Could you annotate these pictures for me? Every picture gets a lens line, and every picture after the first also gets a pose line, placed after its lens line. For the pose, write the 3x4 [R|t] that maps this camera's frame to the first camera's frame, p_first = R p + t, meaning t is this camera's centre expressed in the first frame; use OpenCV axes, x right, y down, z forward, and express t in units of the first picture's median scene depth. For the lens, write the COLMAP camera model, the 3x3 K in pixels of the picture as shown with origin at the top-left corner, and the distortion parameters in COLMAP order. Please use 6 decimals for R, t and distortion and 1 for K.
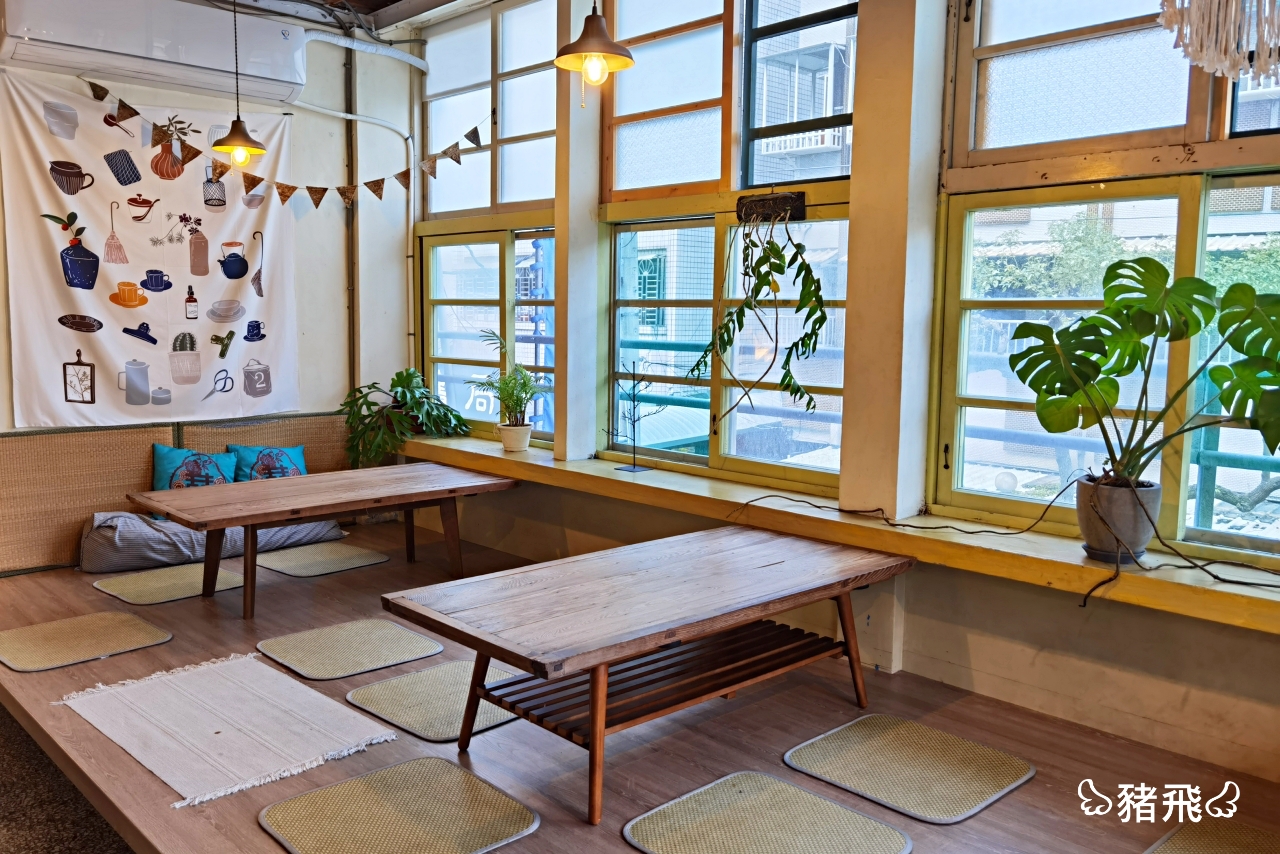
lens RADIAL K [[1053.7, 0, 595.3], [0, 1053.7, 421.4], [0, 0, 1]] dist [0.015317, 0.002391]
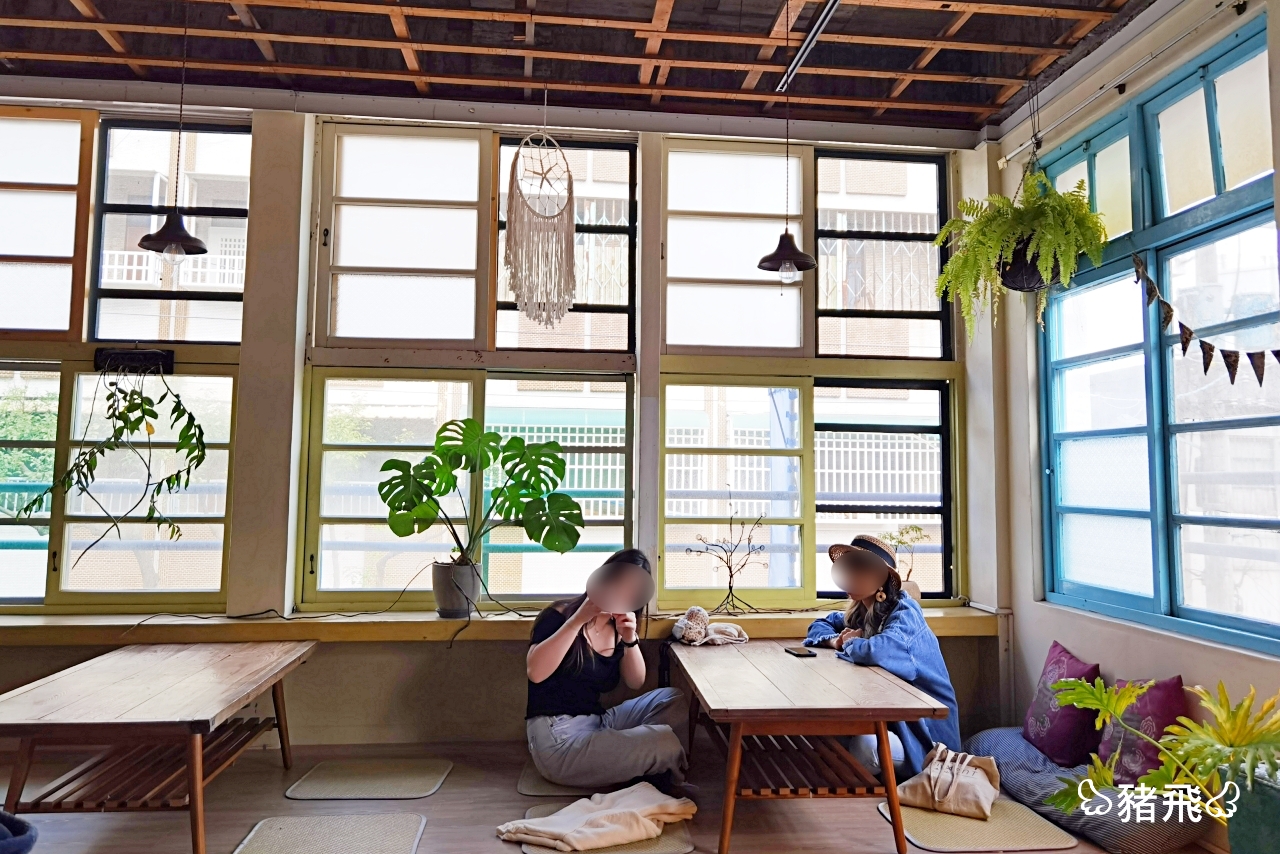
lens RADIAL K [[1053.7, 0, 685.8], [0, 1053.7, 390.3], [0, 0, 1]] dist [0.015317, 0.002391]
pose [[0.577423, 0.068191, 0.813592, -0.418799], [0.082765, 0.986484, -0.141422, 0.038866], [-0.812239, 0.148997, 0.563975, -0.119497]]
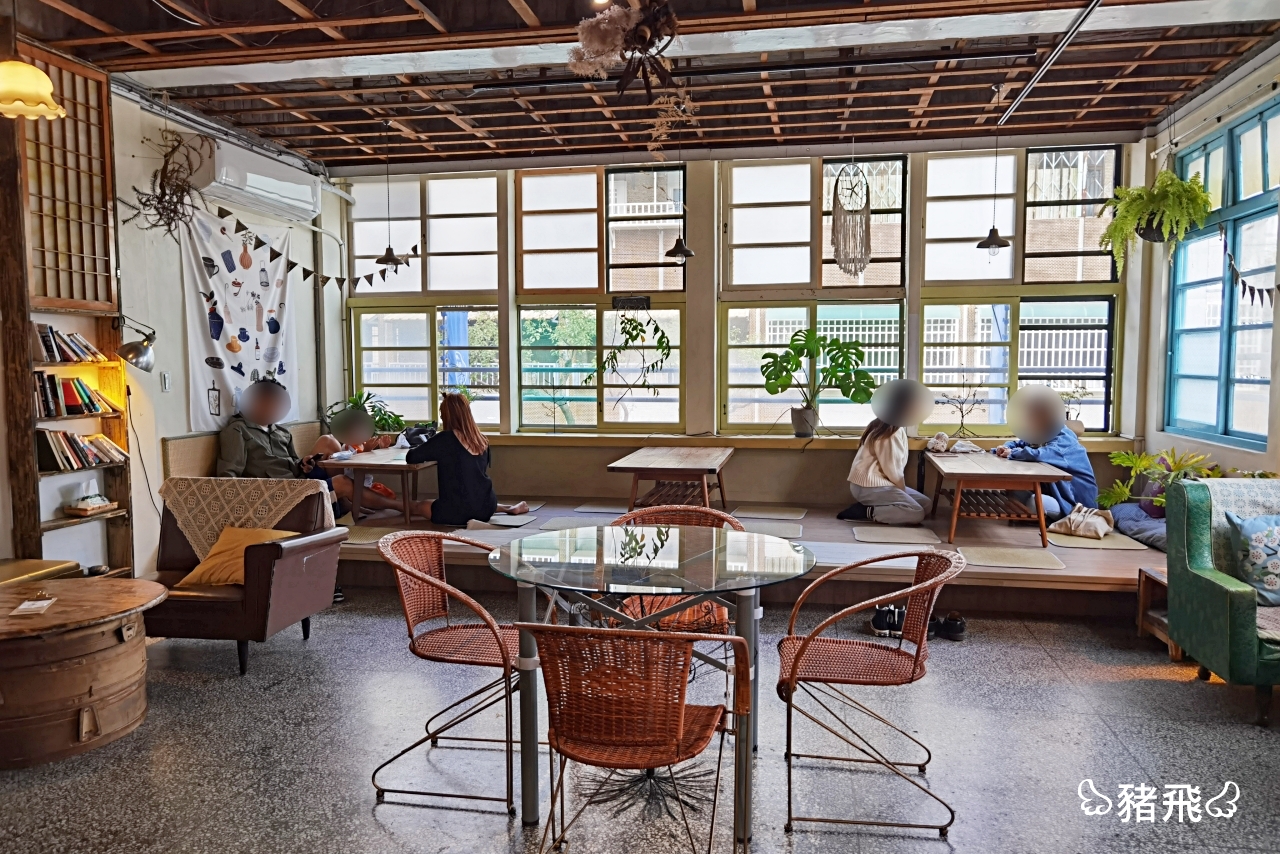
lens RADIAL K [[942.6, 0, 641.0], [0, 942.6, 433.7], [0, 0, 1]] dist [0.035016, -0.000996]
pose [[0.800468, -0.059201, 0.596445, -0.990264], [0.075476, 0.997145, -0.002320, 0.070156], [-0.594604, 0.046875, 0.802651, -0.548563]]
